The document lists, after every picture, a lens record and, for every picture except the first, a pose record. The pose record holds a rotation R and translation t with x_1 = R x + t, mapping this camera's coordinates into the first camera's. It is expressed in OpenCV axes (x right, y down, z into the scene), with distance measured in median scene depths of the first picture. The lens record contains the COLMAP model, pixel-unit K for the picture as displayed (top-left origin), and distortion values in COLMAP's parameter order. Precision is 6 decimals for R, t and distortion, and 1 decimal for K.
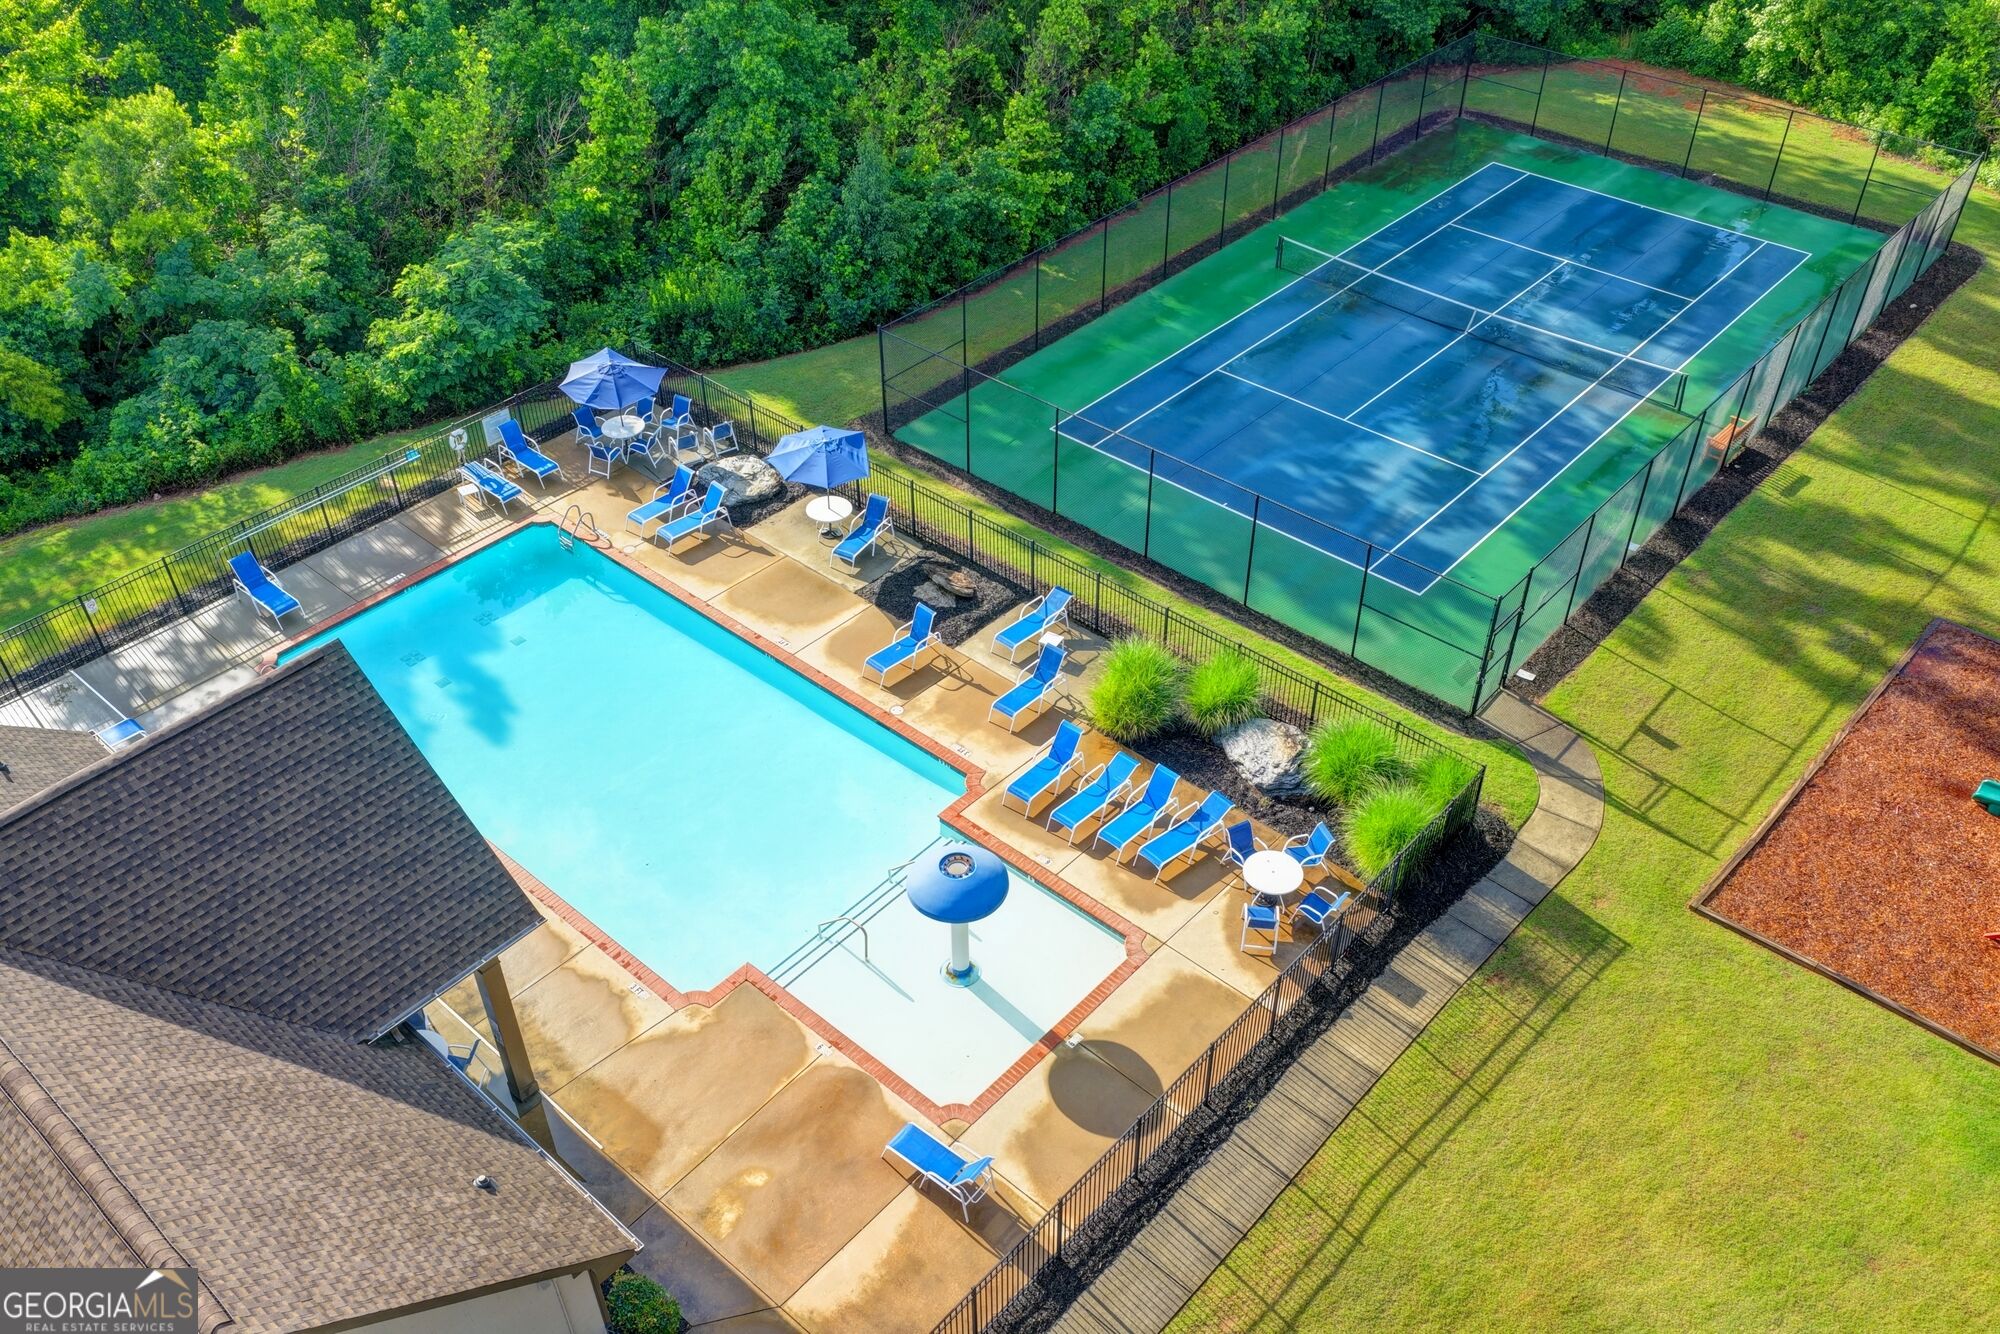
lens RADIAL K [[1676.0, 0, 1000.0], [0, 1676.0, 667.0], [0, 0, 1]] dist [0.002195, 0.013285]
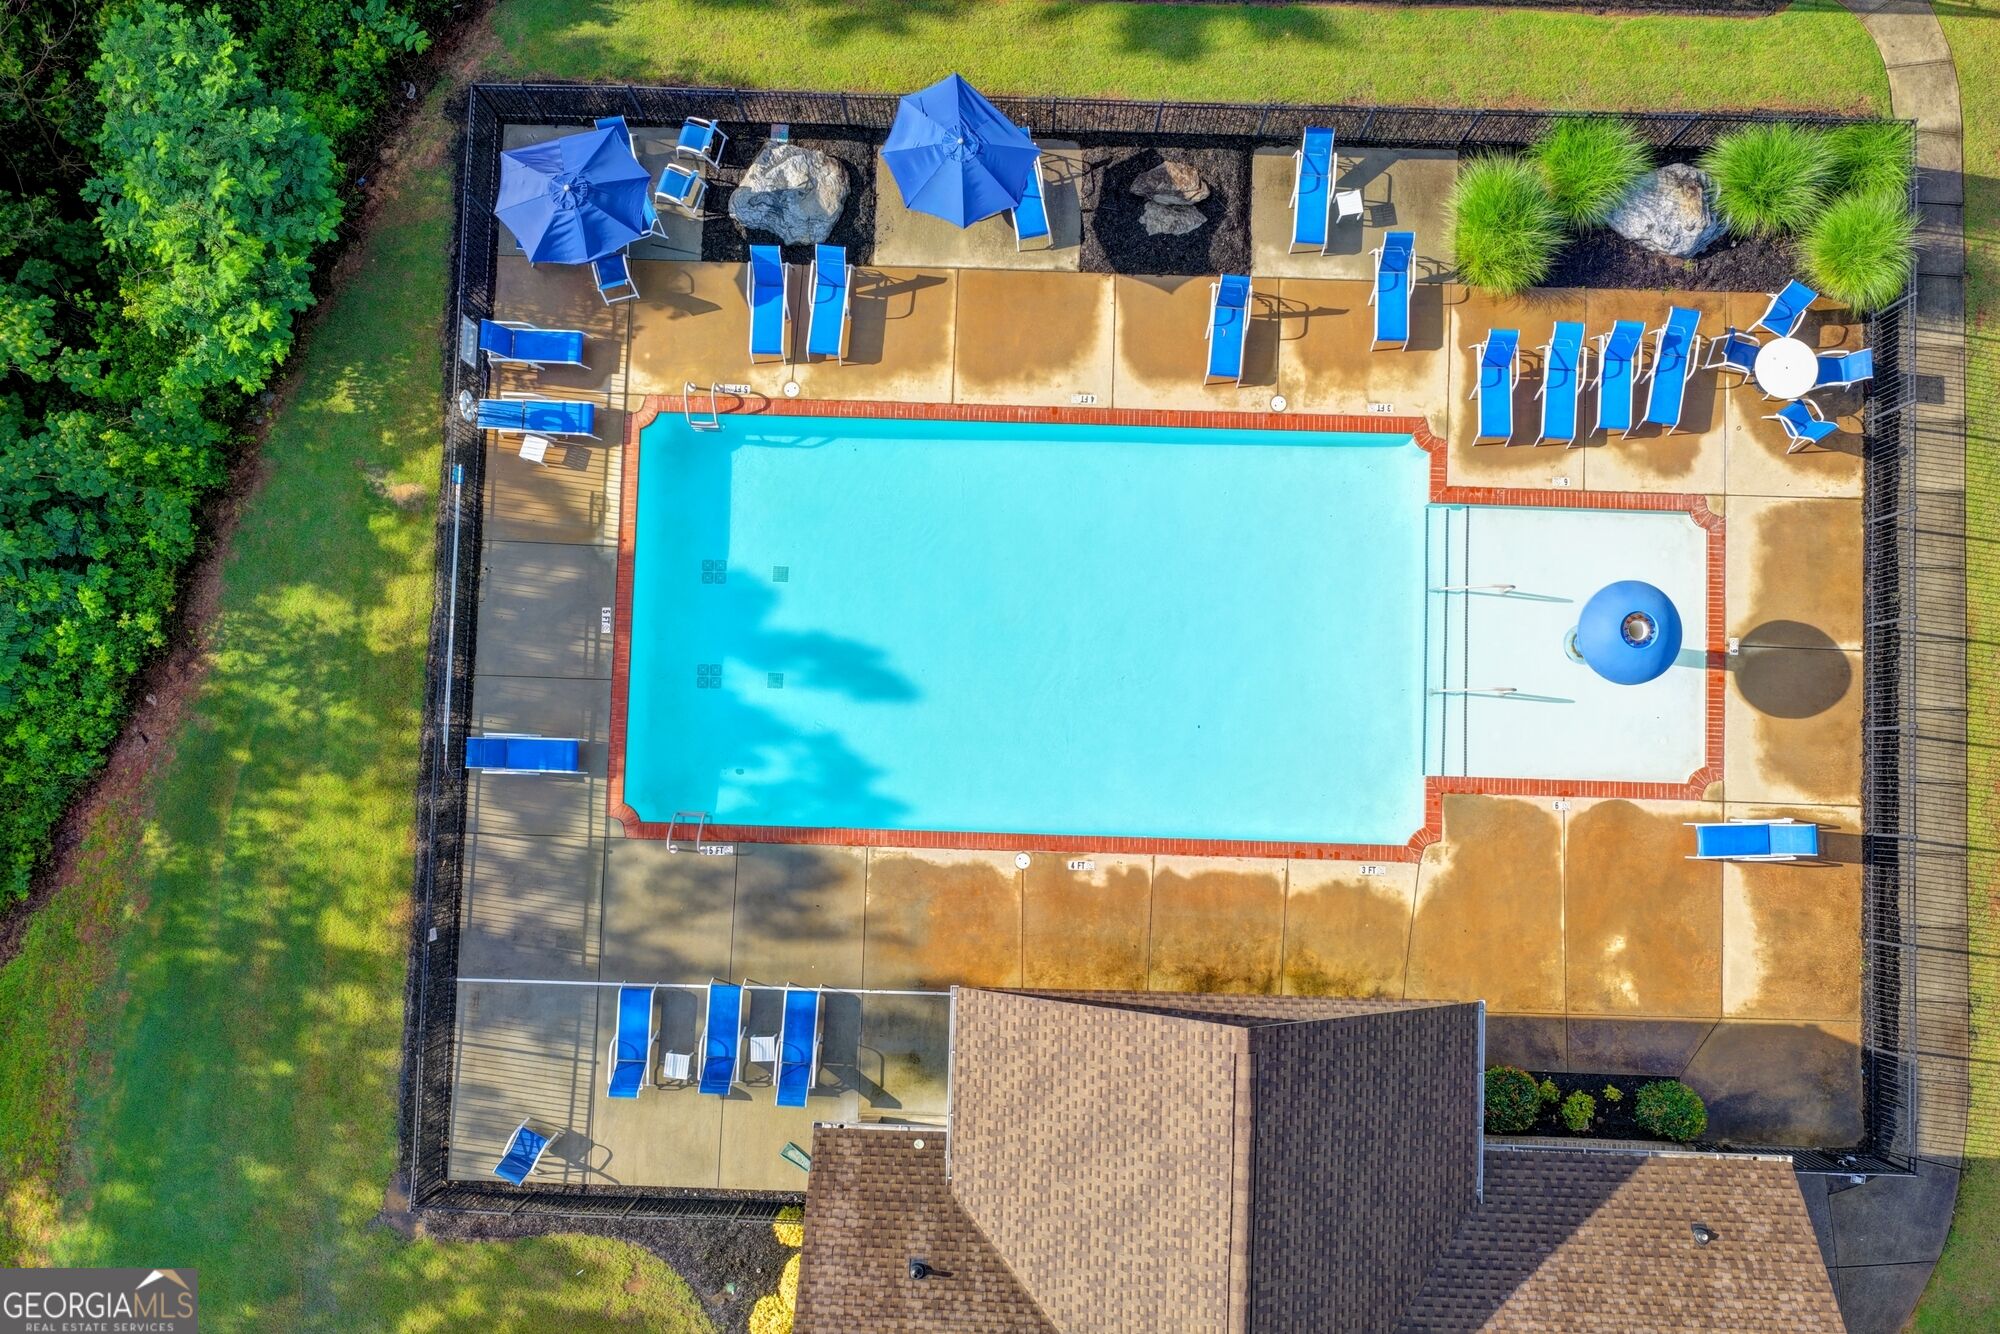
lens RADIAL K [[1676.0, 0, 1000.0], [0, 1676.0, 667.0], [0, 0, 1]] dist [0.002195, 0.013285]
pose [[0.769263, -0.637575, 0.041631, -0.274047], [0.405521, 0.537554, 0.739316, -0.557086], [-0.493748, -0.551846, 0.672070, 0.384623]]
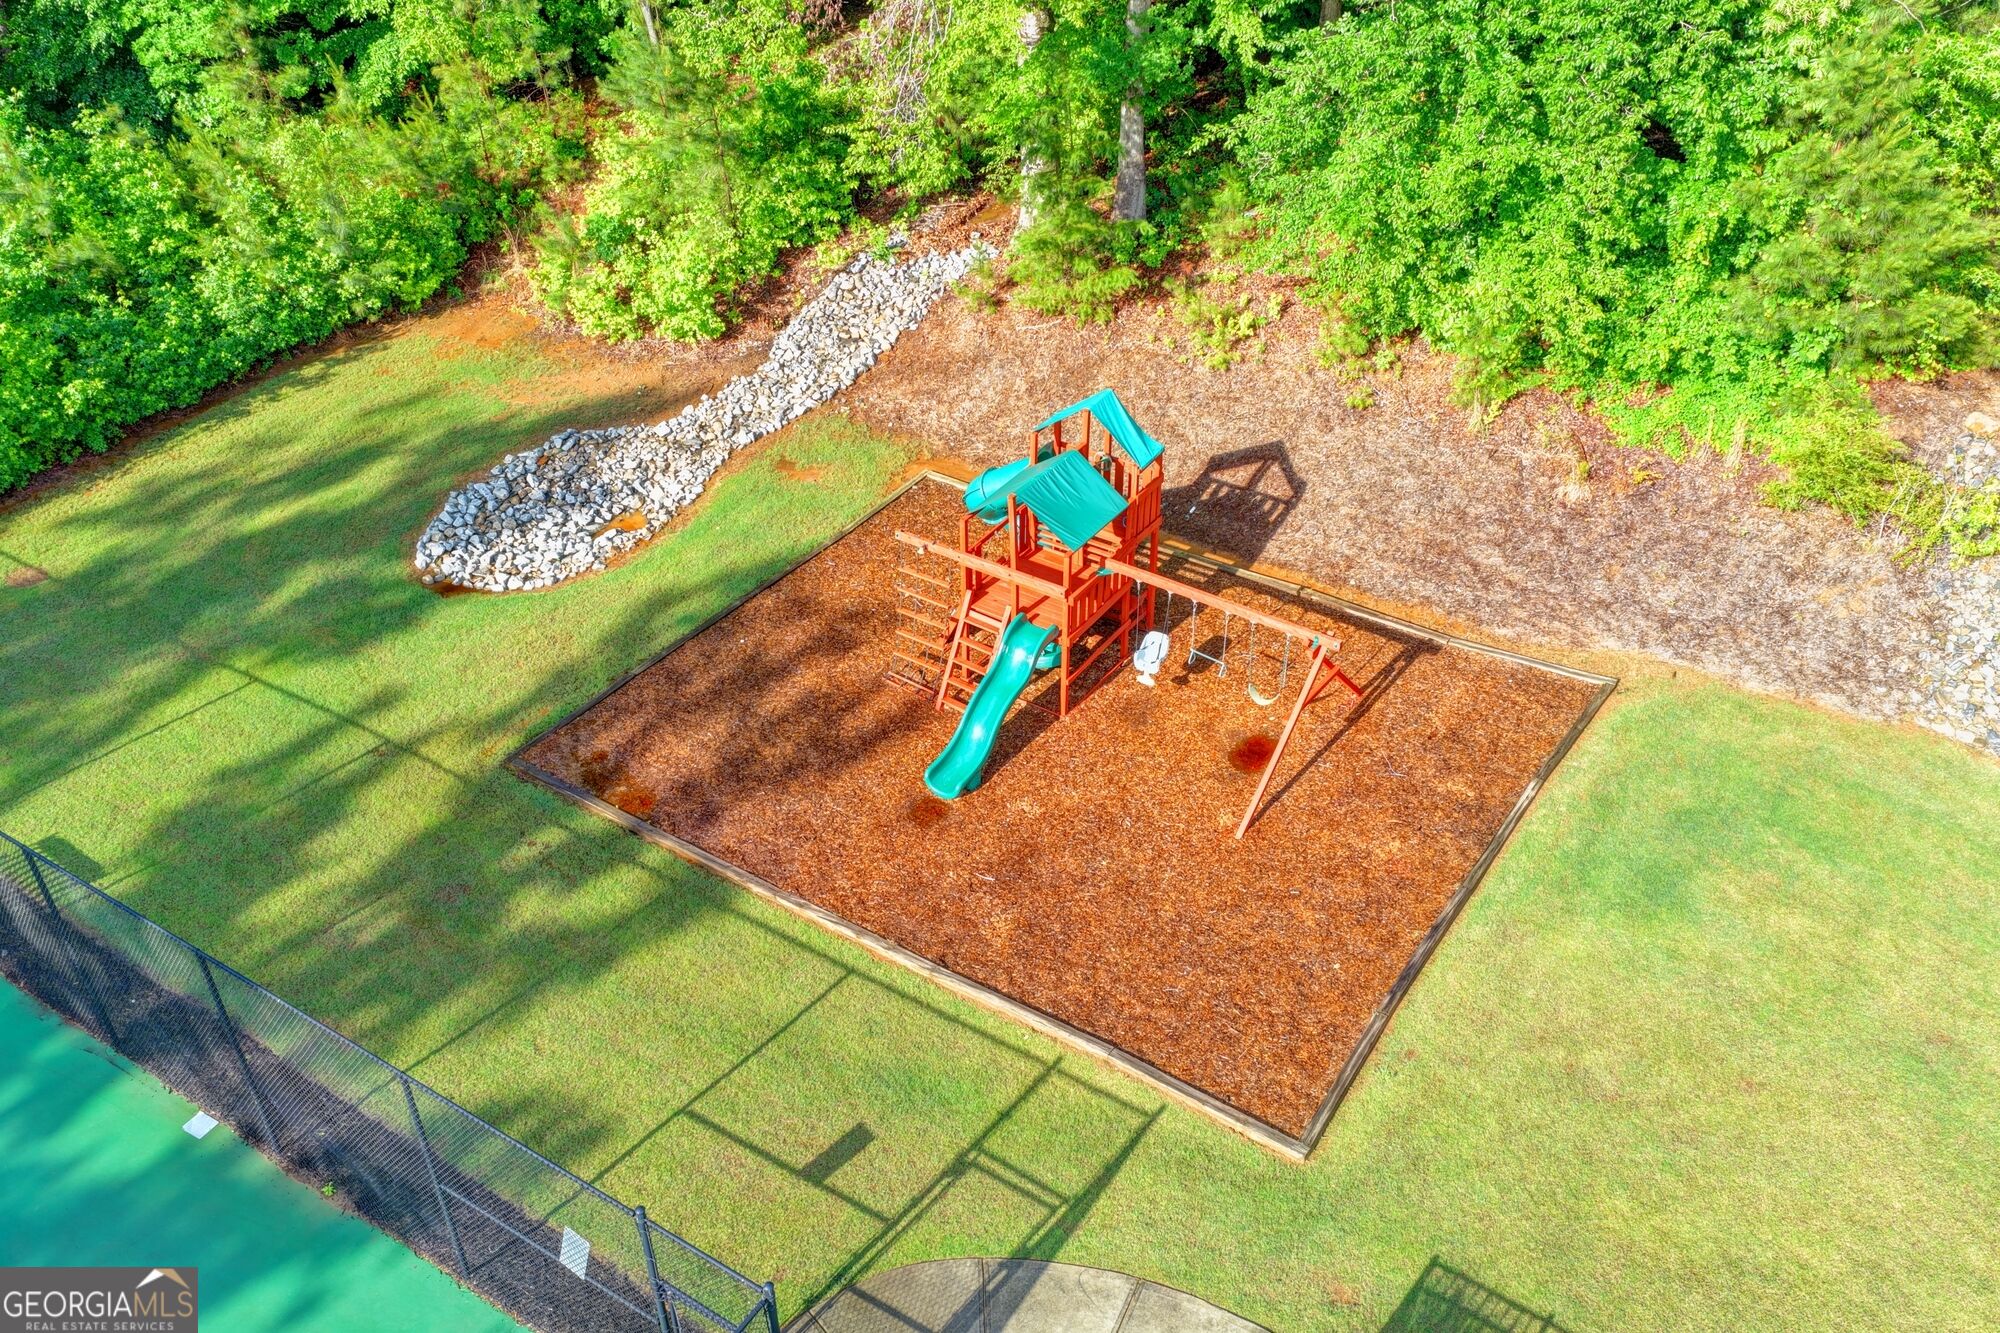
lens RADIAL K [[1676.0, 0, 1000.0], [0, 1676.0, 666.5], [0, 0, 1]] dist [0.002195, 0.013285]
pose [[-0.146323, -0.569235, 0.809050, 0.051361], [0.635740, 0.572490, 0.517774, -0.260111], [-0.757908, 0.590107, 0.278117, 0.684869]]
